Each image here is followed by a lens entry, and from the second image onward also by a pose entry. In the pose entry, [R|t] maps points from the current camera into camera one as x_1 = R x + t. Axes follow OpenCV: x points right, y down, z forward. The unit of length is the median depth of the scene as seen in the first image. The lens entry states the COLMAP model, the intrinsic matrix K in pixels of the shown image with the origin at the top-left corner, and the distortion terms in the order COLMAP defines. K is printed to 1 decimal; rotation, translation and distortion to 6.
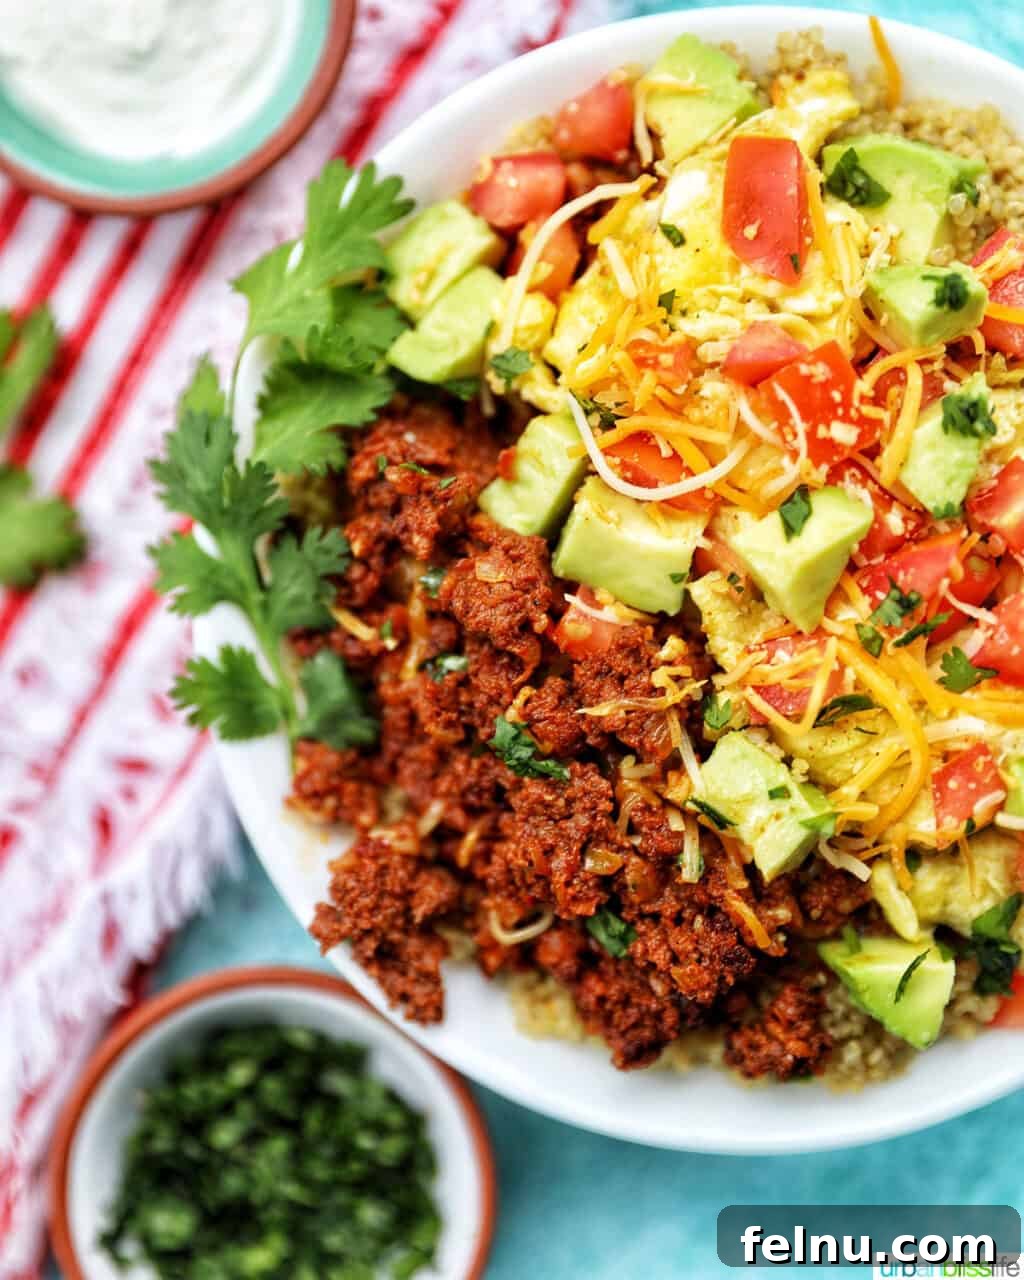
lens RADIAL K [[2451.8, 0, 512.0], [0, 2451.8, 640.0], [0, 0, 1]] dist [-0.041525, -0.045674]
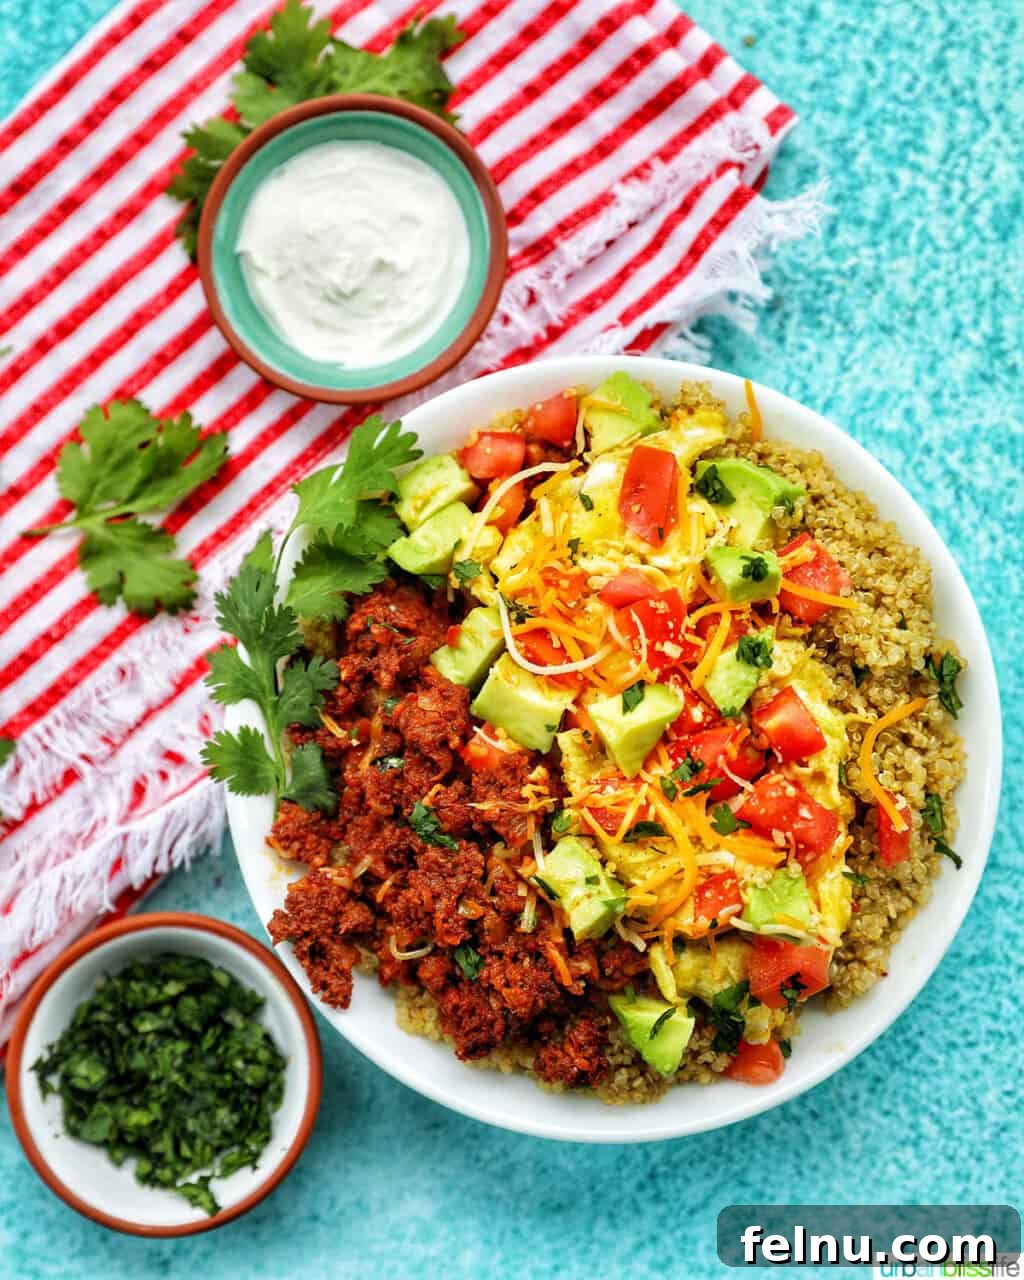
lens RADIAL K [[2451.8, 0, 512.0], [0, 2451.8, 640.0], [0, 0, 1]] dist [-0.041525, -0.045674]
pose [[0.986056, 0.164433, -0.025612, 0.072805], [-0.166076, 0.982152, -0.088291, 0.056673], [0.010637, 0.091313, 0.995765, -0.482590]]
